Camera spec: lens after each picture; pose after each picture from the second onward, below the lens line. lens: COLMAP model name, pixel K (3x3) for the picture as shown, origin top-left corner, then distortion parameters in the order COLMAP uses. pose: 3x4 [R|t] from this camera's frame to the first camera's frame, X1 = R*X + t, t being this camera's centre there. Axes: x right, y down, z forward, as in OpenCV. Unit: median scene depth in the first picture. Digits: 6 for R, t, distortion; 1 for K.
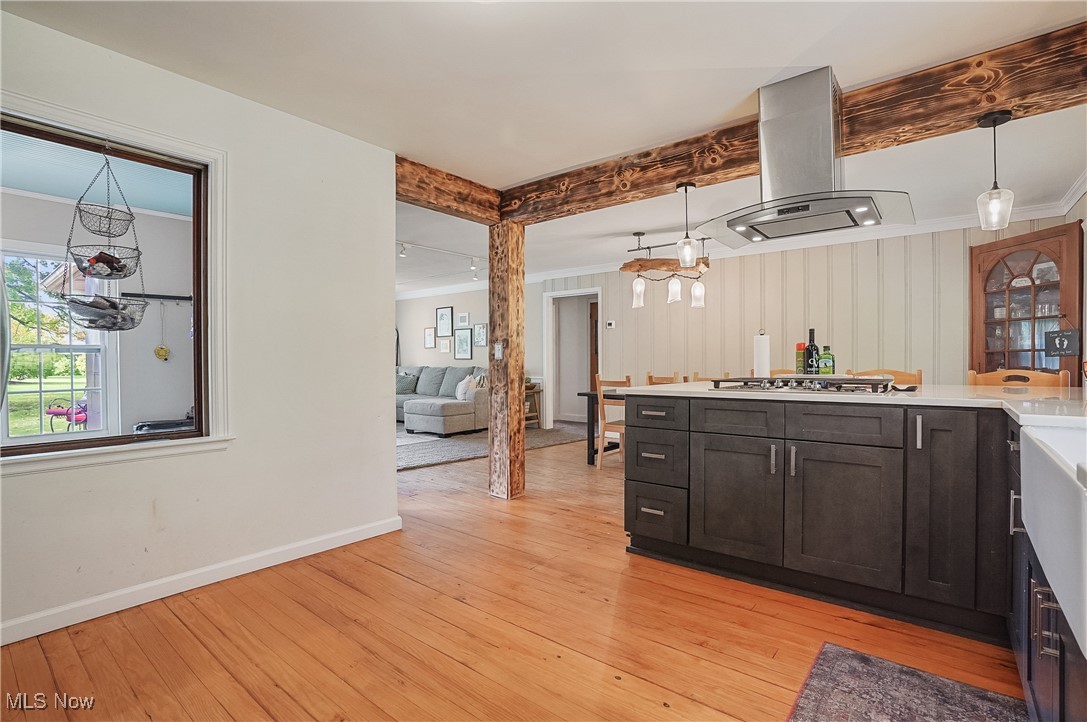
lens RADIAL K [[505.9, 0, 542.3], [0, 505.9, 366.7], [0, 0, 1]] dist [-0.069970, 0.026190]
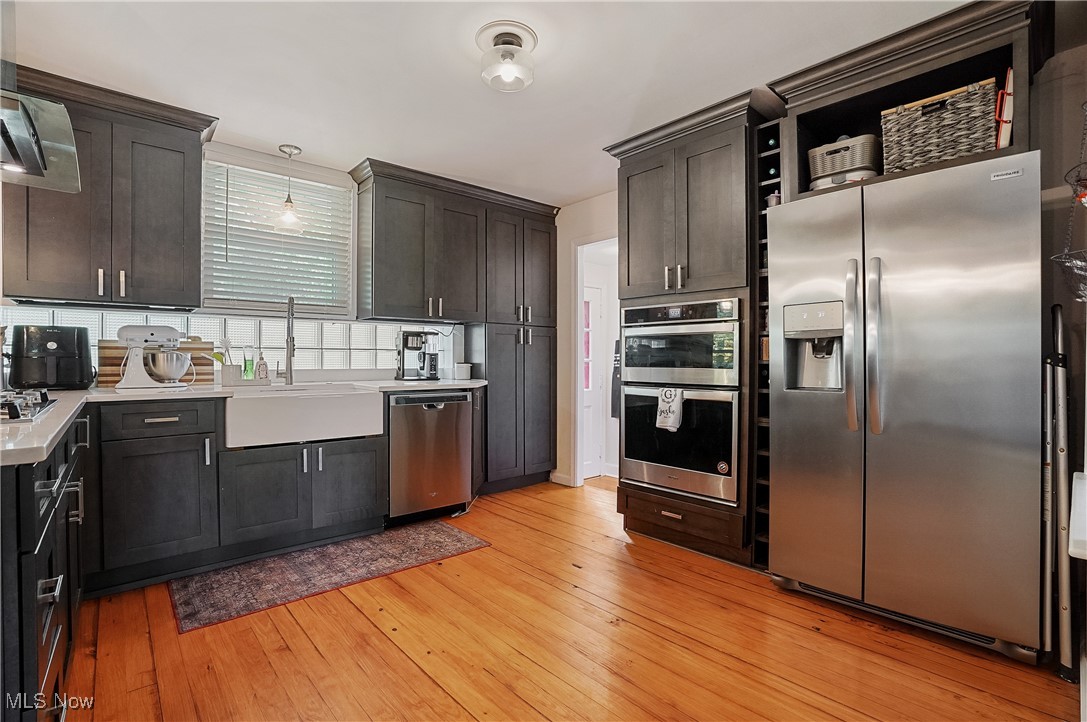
lens RADIAL K [[505.9, 0, 546.2], [0, 505.9, 366.5], [0, 0, 1]] dist [-0.069970, 0.026190]
pose [[-0.987937, 0.003384, 0.154817, -0.193691], [0.007199, 0.999684, 0.024090, -0.011949], [-0.154686, 0.024914, -0.987649, 1.040968]]
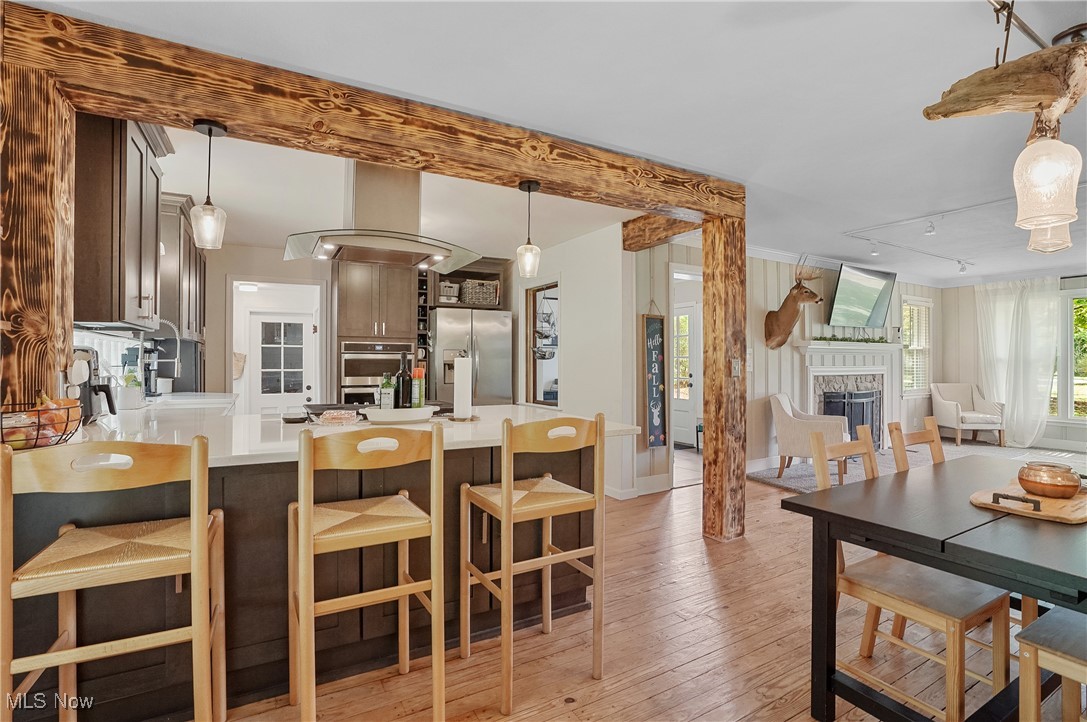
lens RADIAL K [[505.9, 0, 541.5], [0, 505.9, 359.0], [0, 0, 1]] dist [-0.069970, 0.026190]
pose [[-0.362740, 0.001140, -0.931890, 1.000858], [-0.010985, 0.999925, 0.005499, -0.057413], [0.931825, 0.012232, -0.362701, 1.224985]]
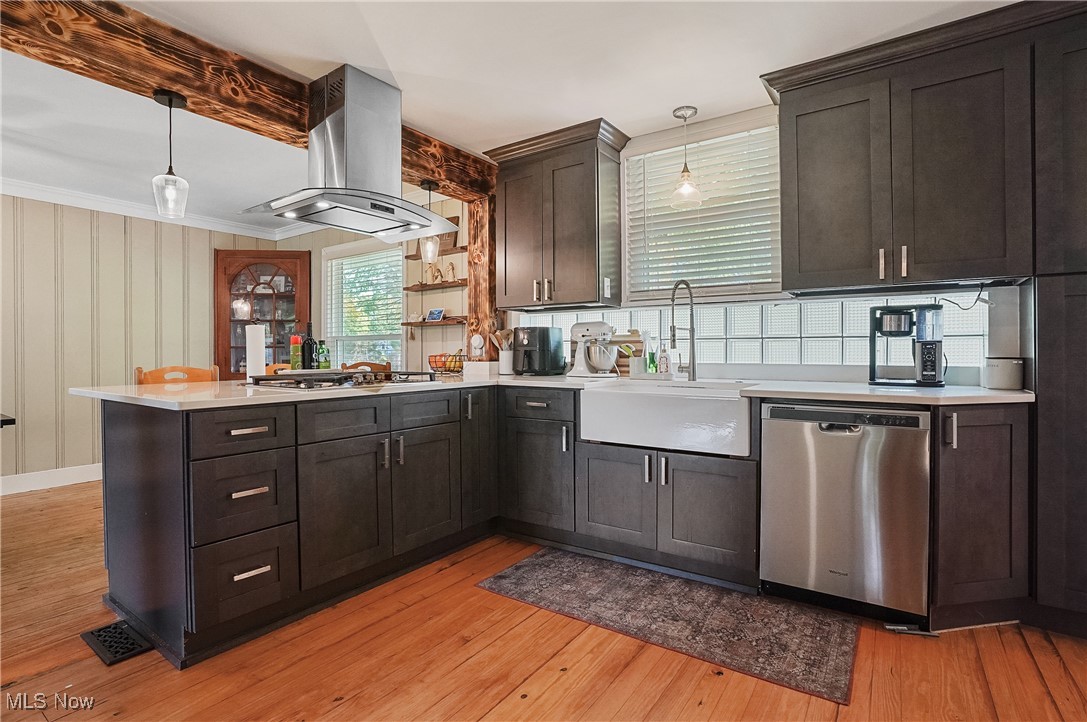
lens RADIAL K [[531.9, 0, 538.0], [0, 531.9, 351.8], [0, 0, 1]] dist [-0.047943, 0.013000]
pose [[-0.077896, 0.008101, 0.996929, -0.412945], [0.014064, 0.999876, -0.007026, -0.003737], [-0.996862, 0.013474, -0.078001, 0.517852]]
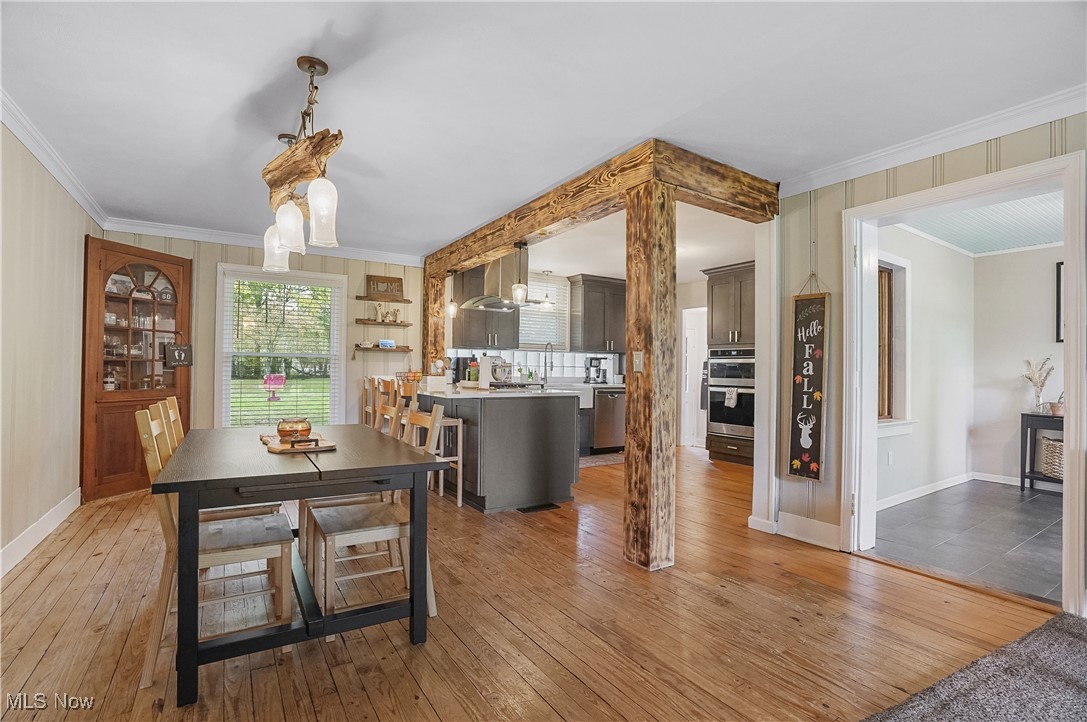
lens RADIAL K [[505.9, 0, 546.0], [0, 505.9, 364.9], [0, 0, 1]] dist [-0.069970, 0.026190]
pose [[-0.952475, -0.004256, 0.304586, -0.180308], [-0.004620, 0.999989, -0.000474, -0.032191], [-0.304581, -0.001859, -0.952485, 2.082782]]
